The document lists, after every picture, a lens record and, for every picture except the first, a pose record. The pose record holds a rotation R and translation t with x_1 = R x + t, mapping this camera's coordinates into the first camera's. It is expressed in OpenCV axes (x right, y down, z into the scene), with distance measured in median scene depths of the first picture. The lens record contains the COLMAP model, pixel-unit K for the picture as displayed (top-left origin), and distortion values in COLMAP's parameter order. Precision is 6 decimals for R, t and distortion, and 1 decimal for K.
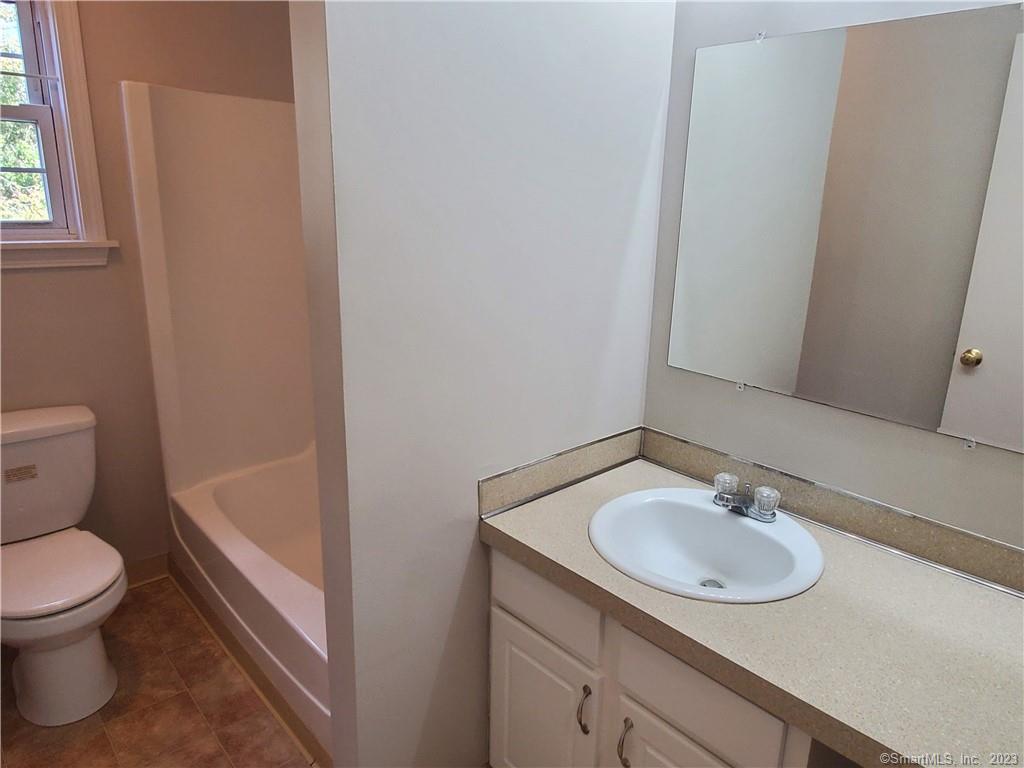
lens RADIAL K [[690.7, 0, 518.4], [0, 690.7, 378.8], [0, 0, 1]] dist [0.008432, -0.007788]
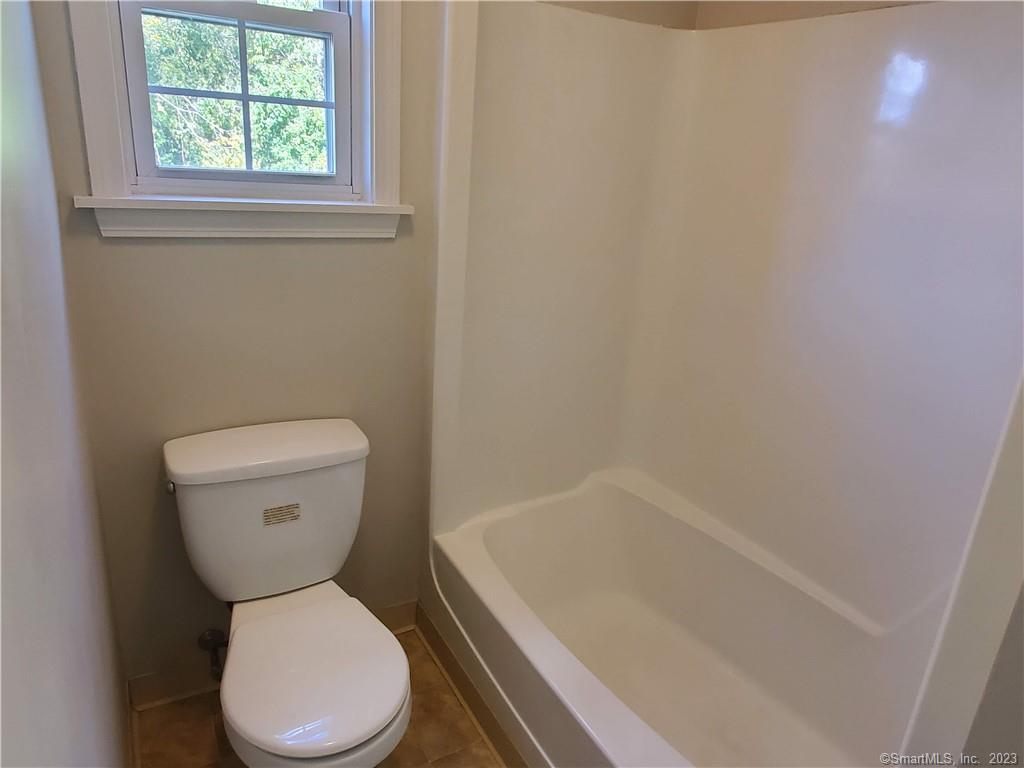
lens RADIAL K [[690.7, 0, 516.8], [0, 690.7, 382.8], [0, 0, 1]] dist [0.008432, -0.007788]
pose [[0.976265, 0.106132, -0.188794, -0.340881], [-0.094862, 0.993180, 0.067789, -0.079736], [0.194701, -0.048271, 0.979674, 0.318884]]
